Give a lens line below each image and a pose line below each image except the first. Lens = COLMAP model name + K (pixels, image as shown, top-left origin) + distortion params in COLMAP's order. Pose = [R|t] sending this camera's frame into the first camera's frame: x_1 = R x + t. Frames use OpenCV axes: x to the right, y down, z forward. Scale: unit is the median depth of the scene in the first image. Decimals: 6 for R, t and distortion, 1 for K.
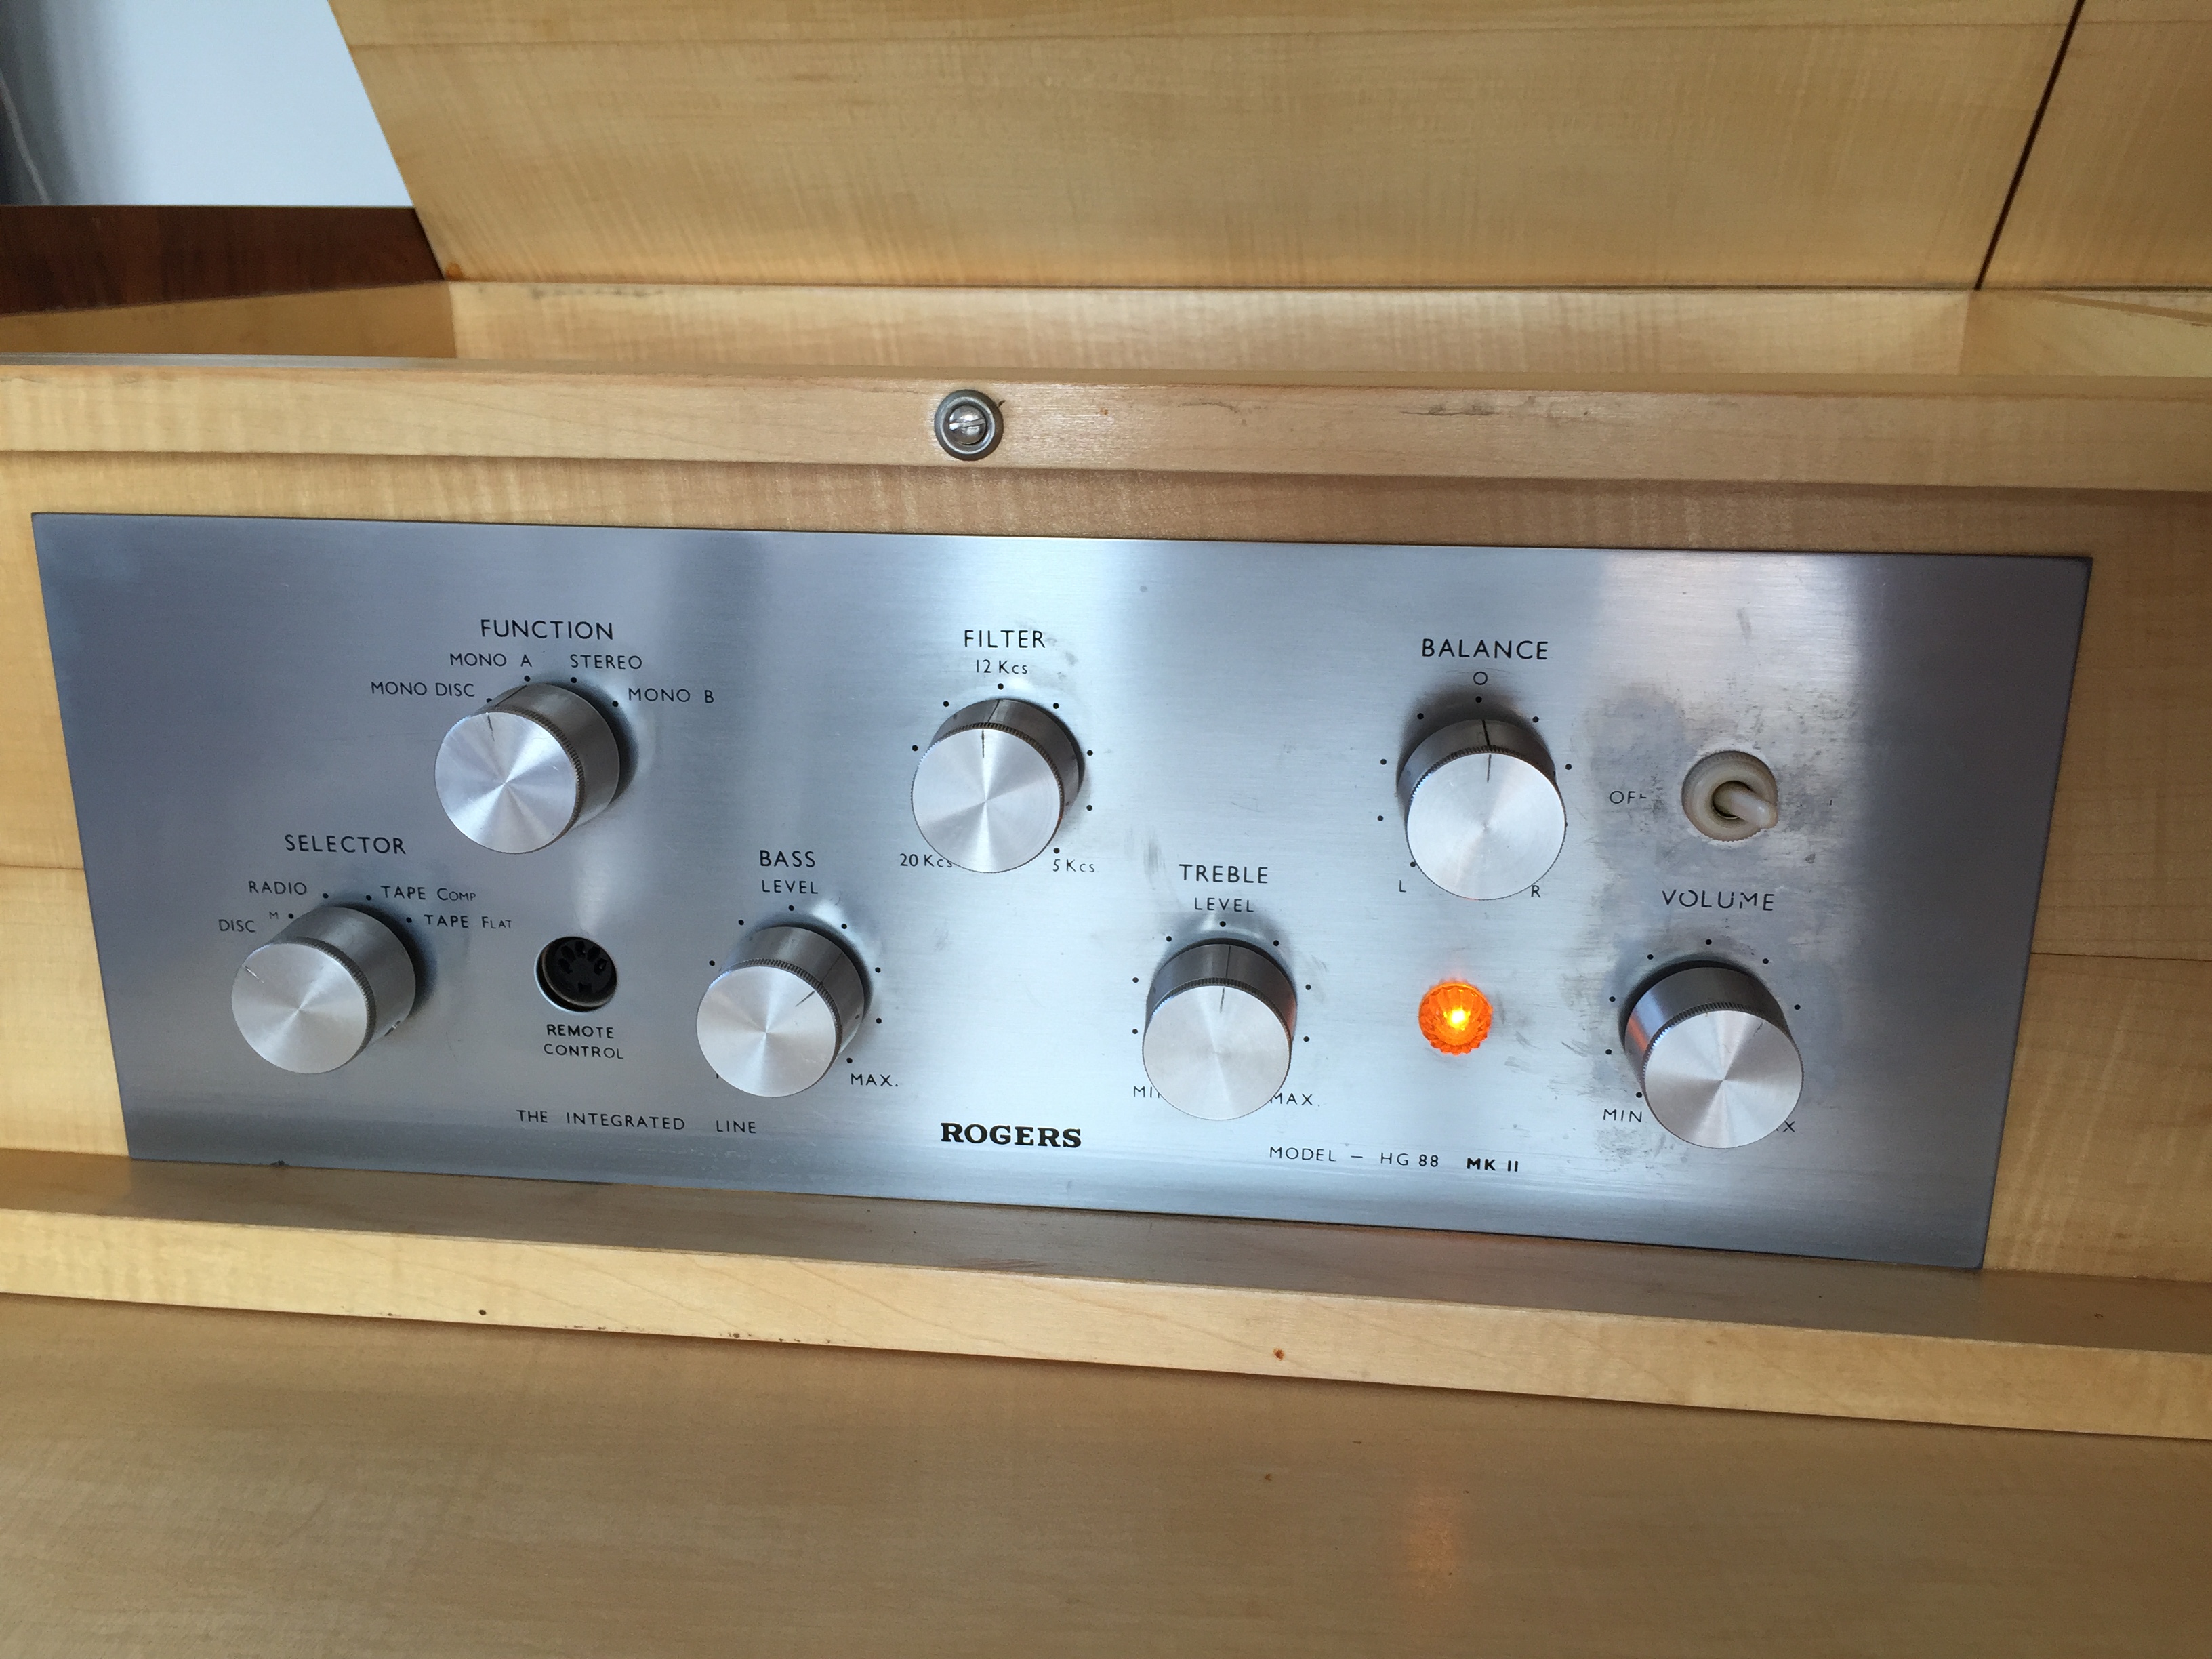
lens RADIAL K [[1863.0, 0, 1069.1], [0, 1863.0, 829.2], [0, 0, 1]] dist [0.089181, -0.189359]
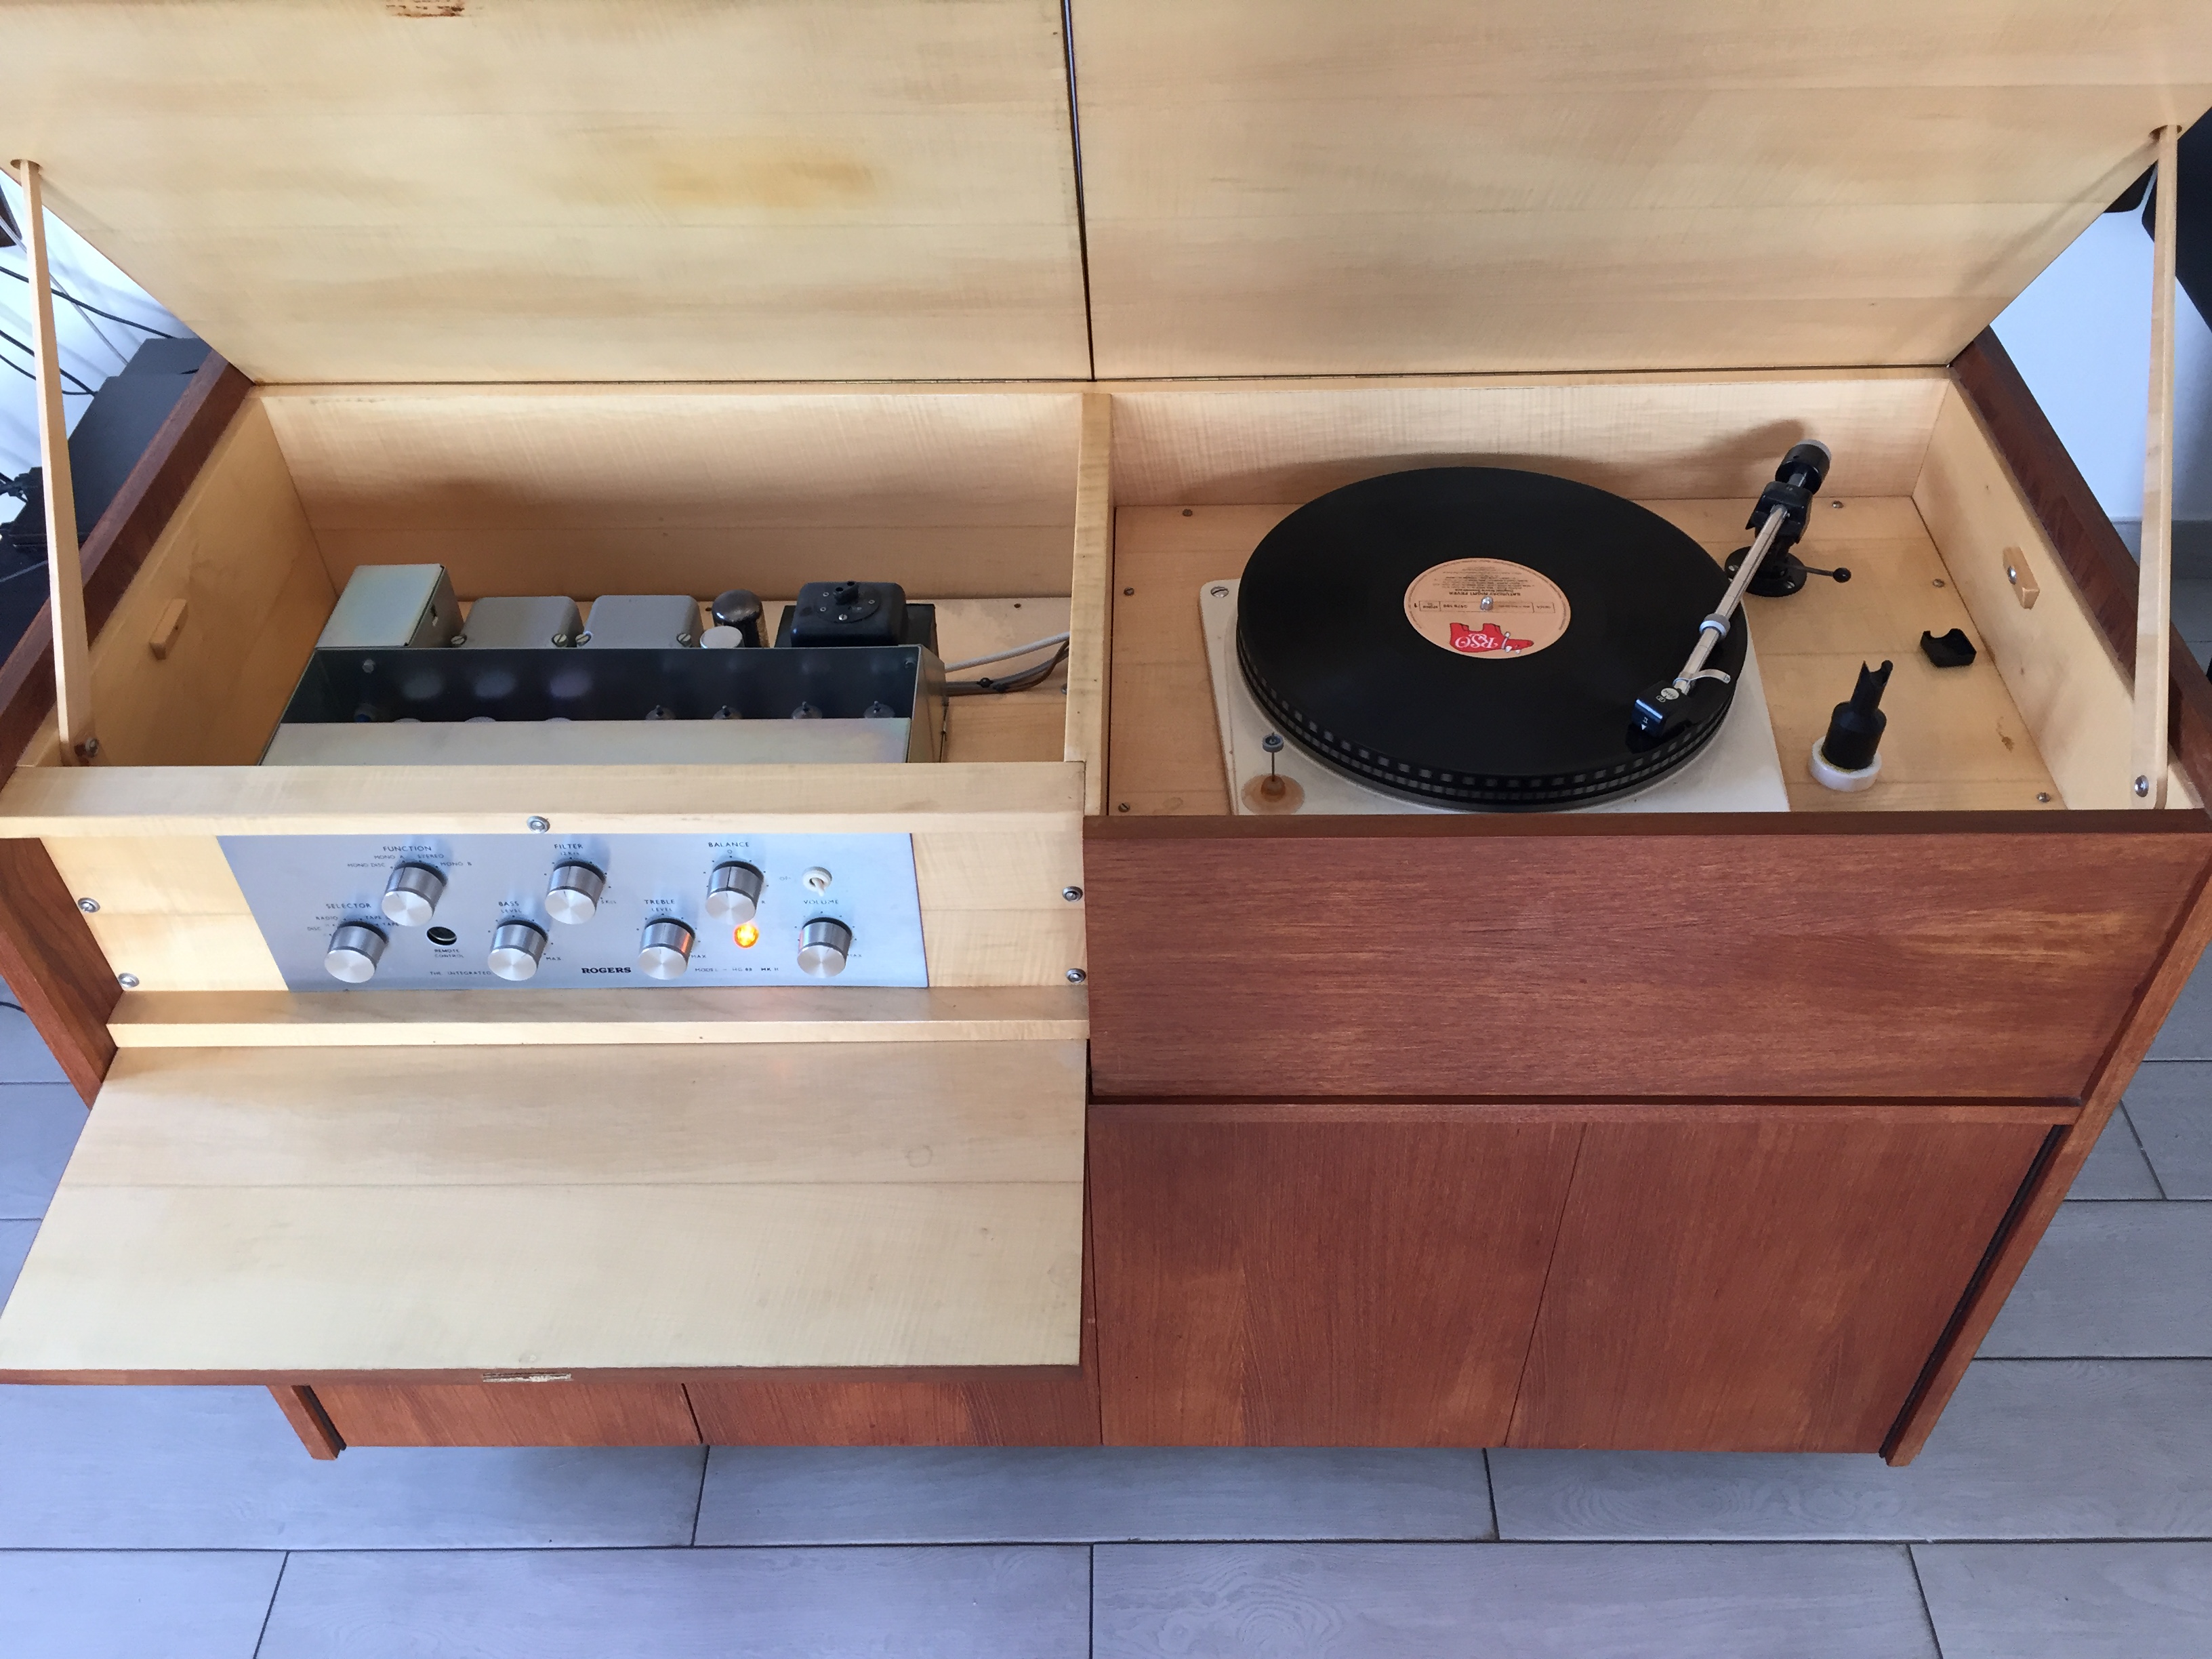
lens RADIAL K [[1863.0, 0, 1069.1], [0, 1863.0, 829.2], [0, 0, 1]] dist [0.089181, -0.189359]
pose [[0.994145, -0.091545, 0.057398, 0.535588], [0.053904, 0.880577, 0.470828, -1.357205], [-0.093645, -0.464978, 0.880356, -1.521018]]
